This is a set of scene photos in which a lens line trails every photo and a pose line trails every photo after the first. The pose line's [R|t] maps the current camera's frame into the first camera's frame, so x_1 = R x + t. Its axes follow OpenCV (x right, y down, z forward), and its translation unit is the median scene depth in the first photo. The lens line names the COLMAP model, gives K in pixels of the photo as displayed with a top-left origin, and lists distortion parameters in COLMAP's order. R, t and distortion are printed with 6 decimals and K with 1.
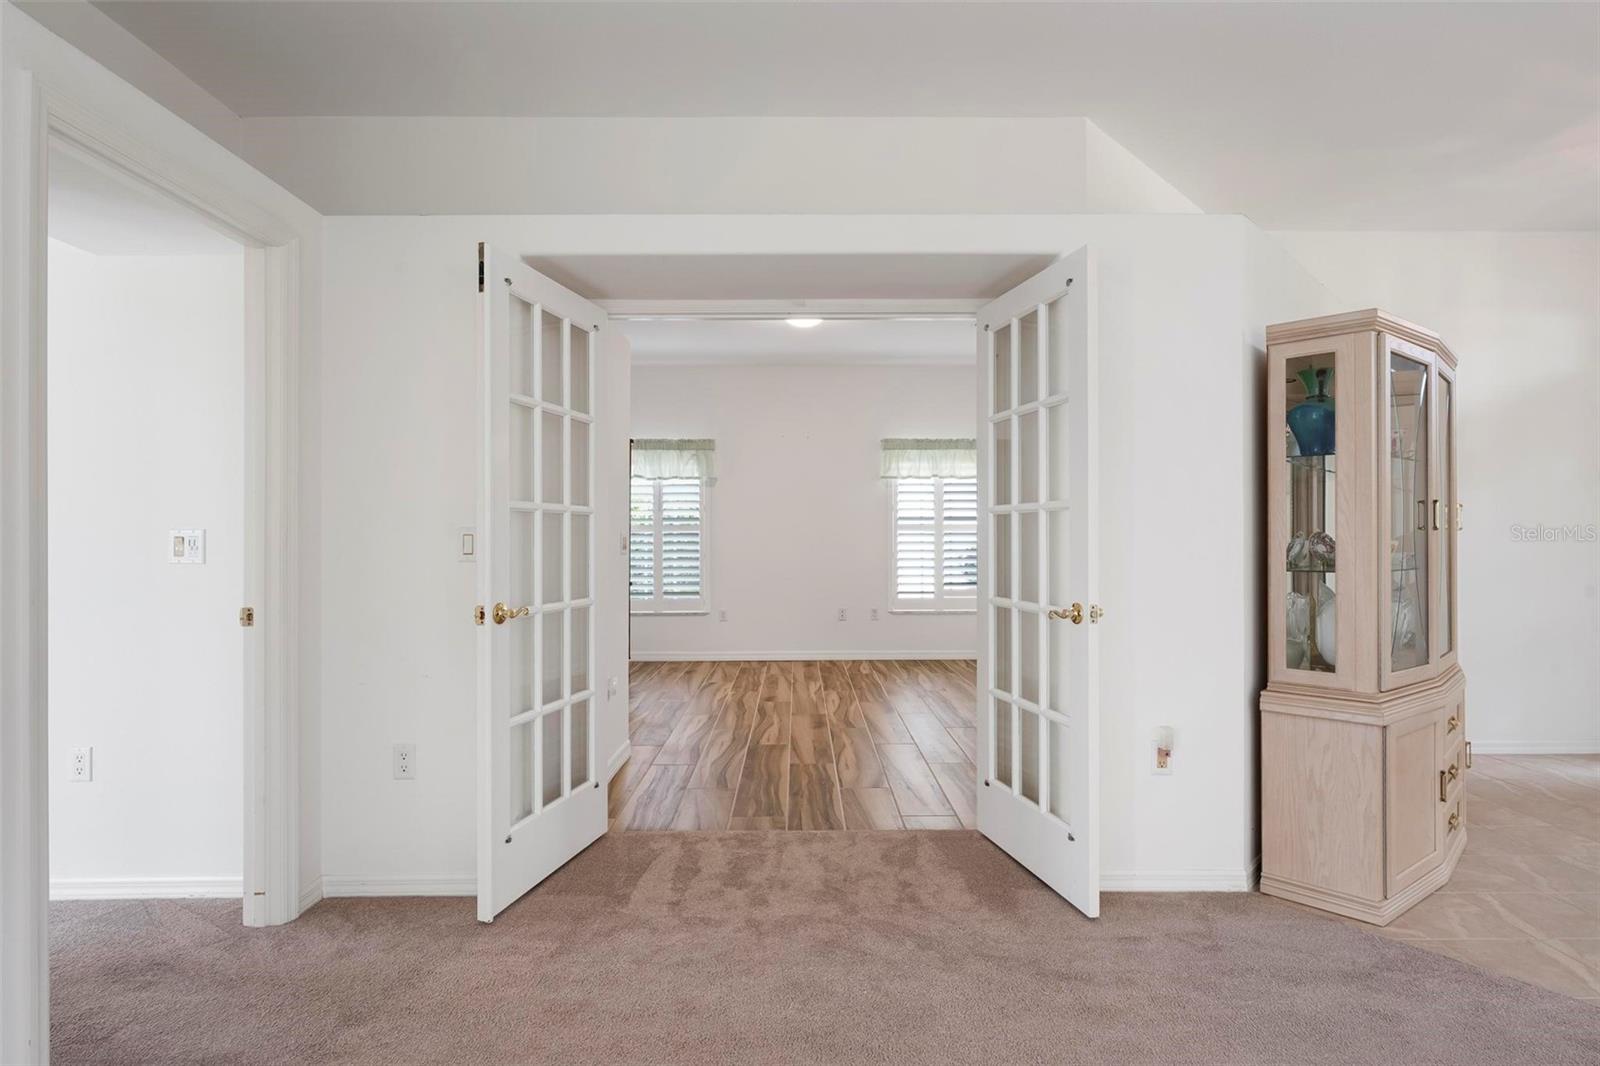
lens RADIAL K [[820.2, 0, 800.0], [0, 820.2, 533.0], [0, 0, 1]] dist [-0.003422, -0.000514]
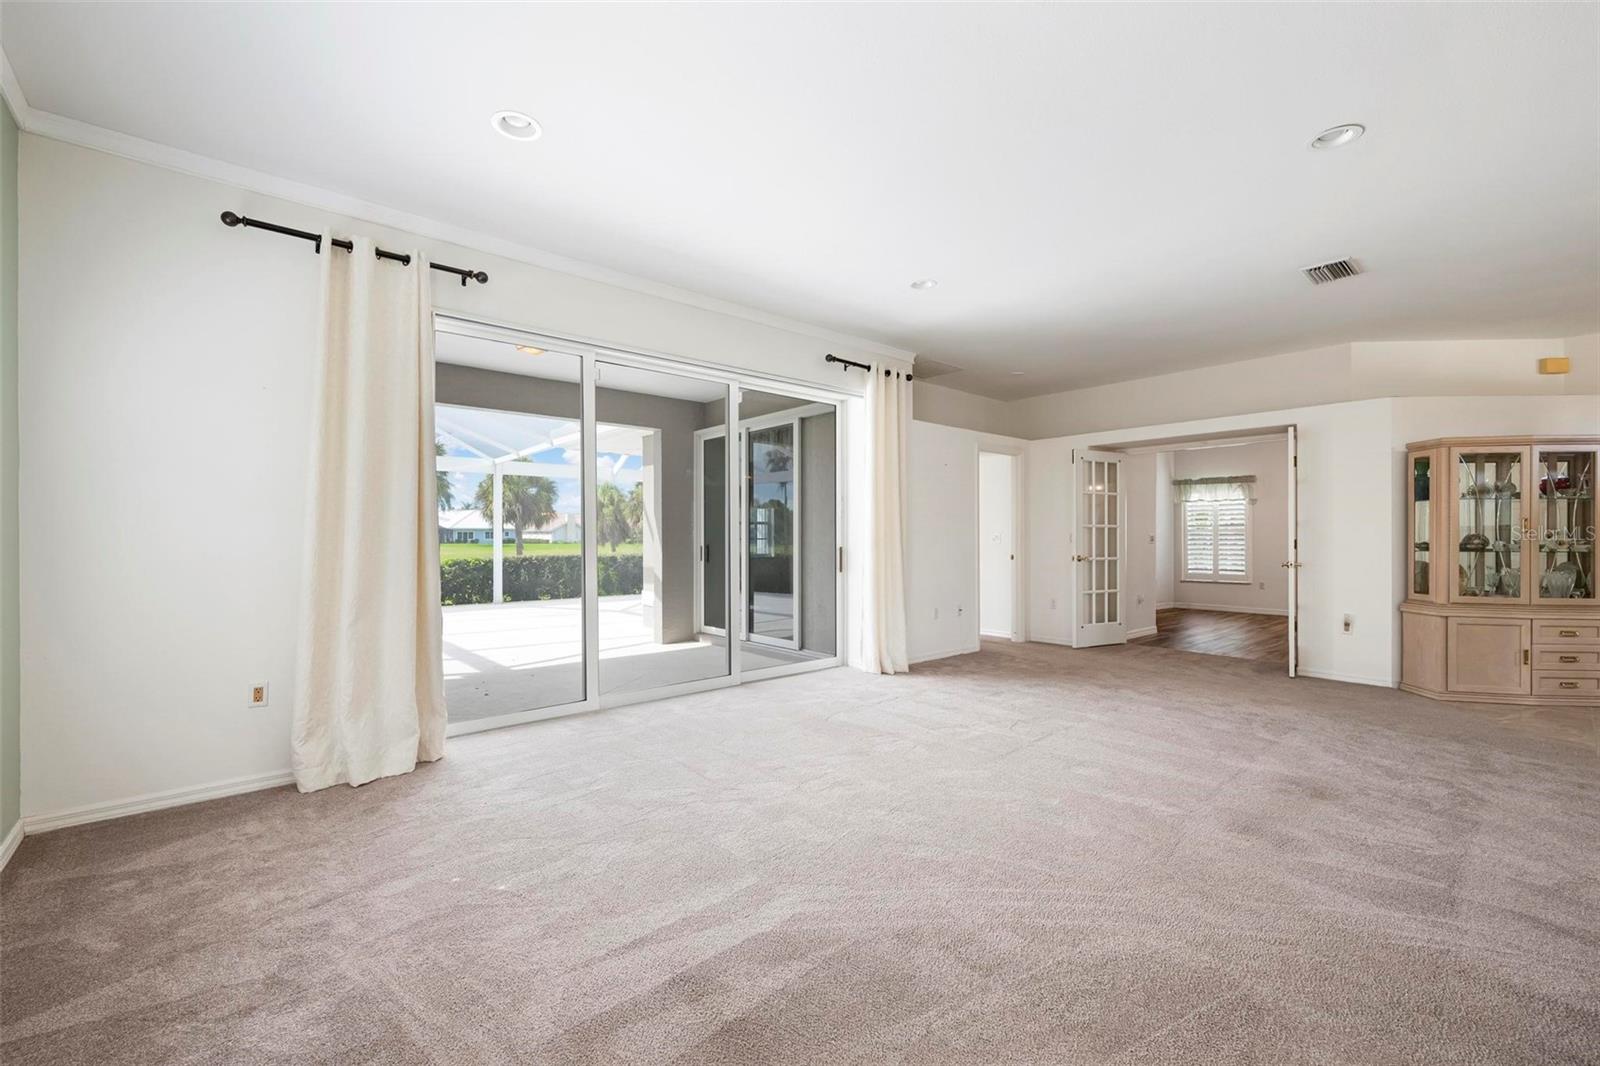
lens RADIAL K [[664.6, 0, 804.5], [0, 664.6, 526.9], [0, 0, 1]] dist [0.001146, 0.000630]
pose [[0.648357, -0.008879, -0.761284, 0.325013], [0.002162, 0.999949, -0.009820, -0.002222], [0.761333, 0.004721, 0.648344, -0.538870]]
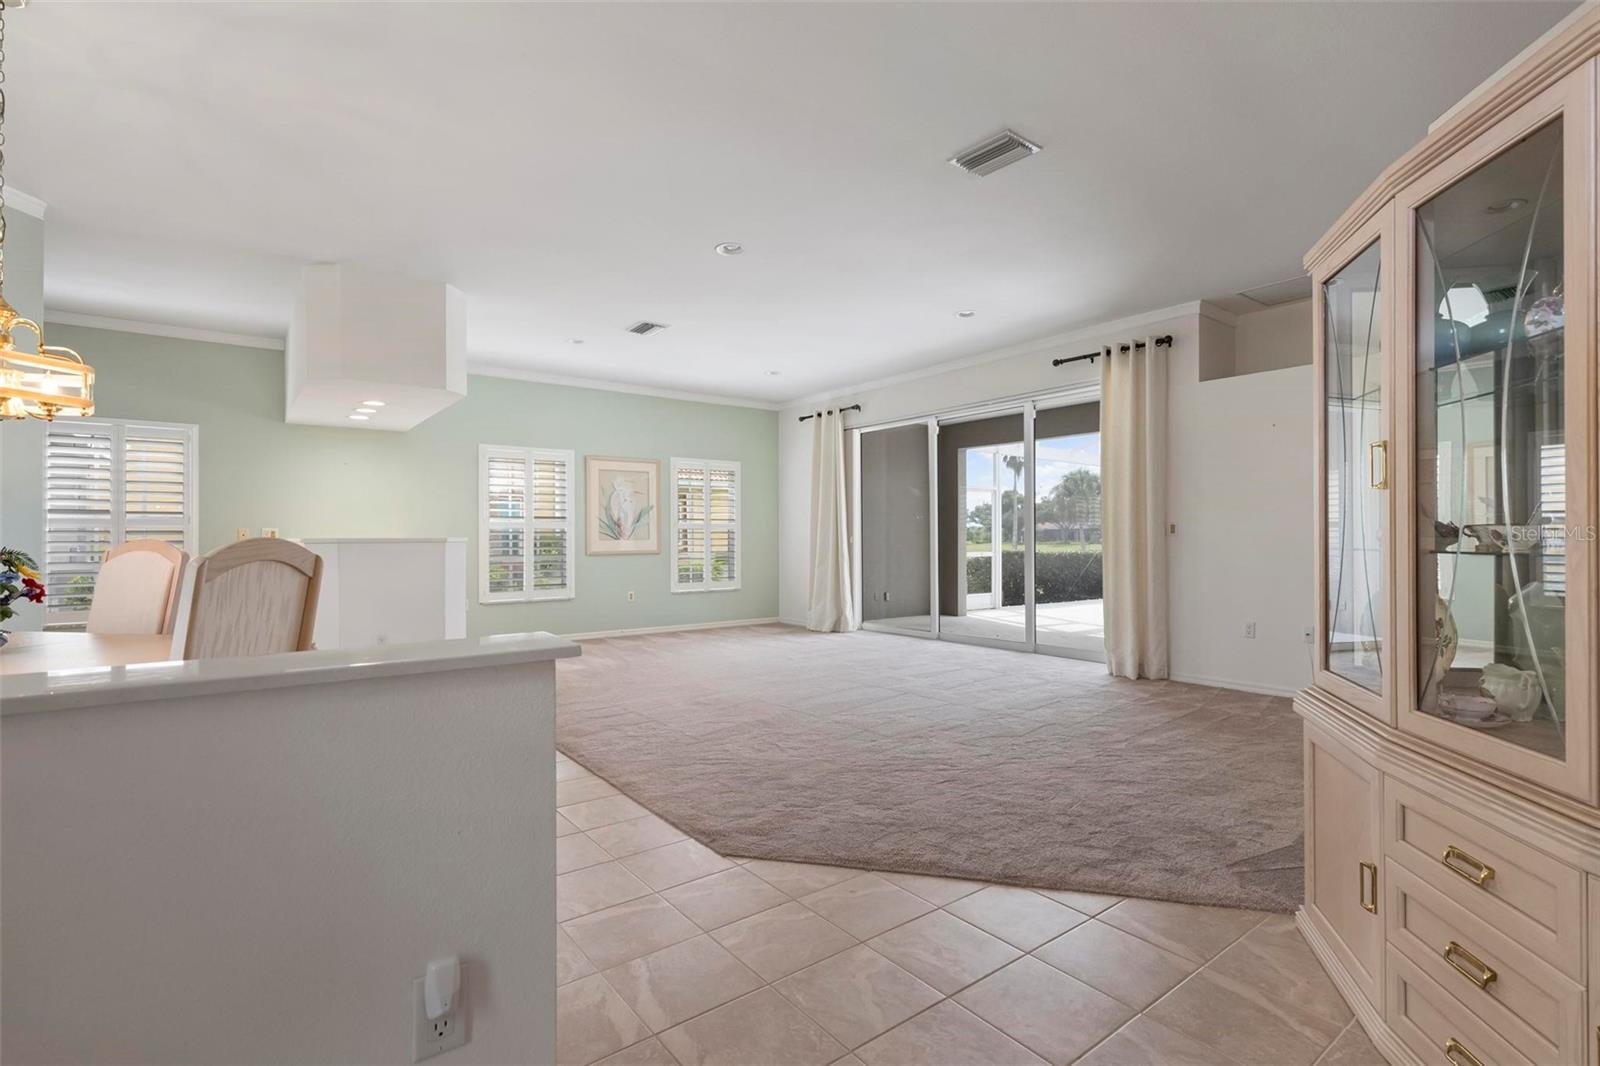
lens RADIAL K [[742.7, 0, 800.0], [0, 742.7, 533.0], [0, 0, 1]] dist [-0.026774, -0.000015]
pose [[-0.799791, 0.000584, -0.600278, 0.543053], [0.008242, 0.999916, -0.010009, 0.011473], [0.600222, -0.012952, -0.799729, 0.431892]]
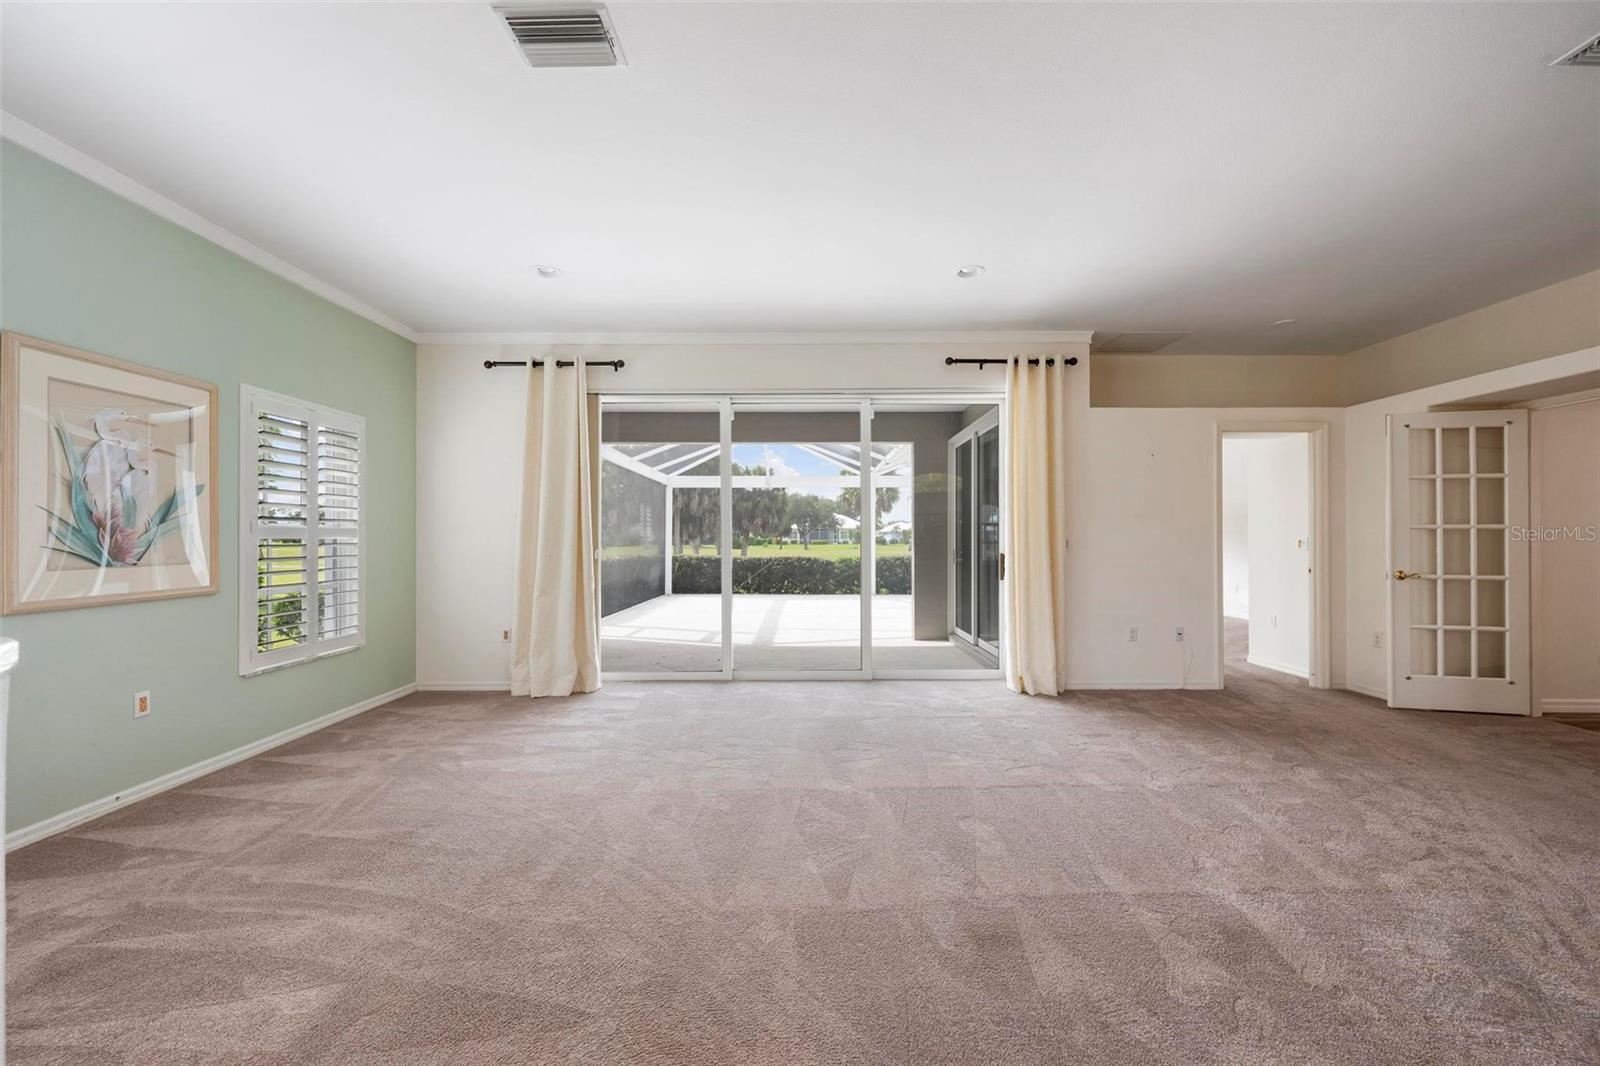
lens RADIAL K [[625.5, 0, 800.0], [0, 625.5, 533.0], [0, 0, 1]] dist [-0.000636, -0.000351]
pose [[-0.007044, -0.005640, -0.999959, 0.456756], [0.006732, 0.999961, -0.005687, -0.006786], [0.999953, -0.006772, -0.007006, -0.214028]]
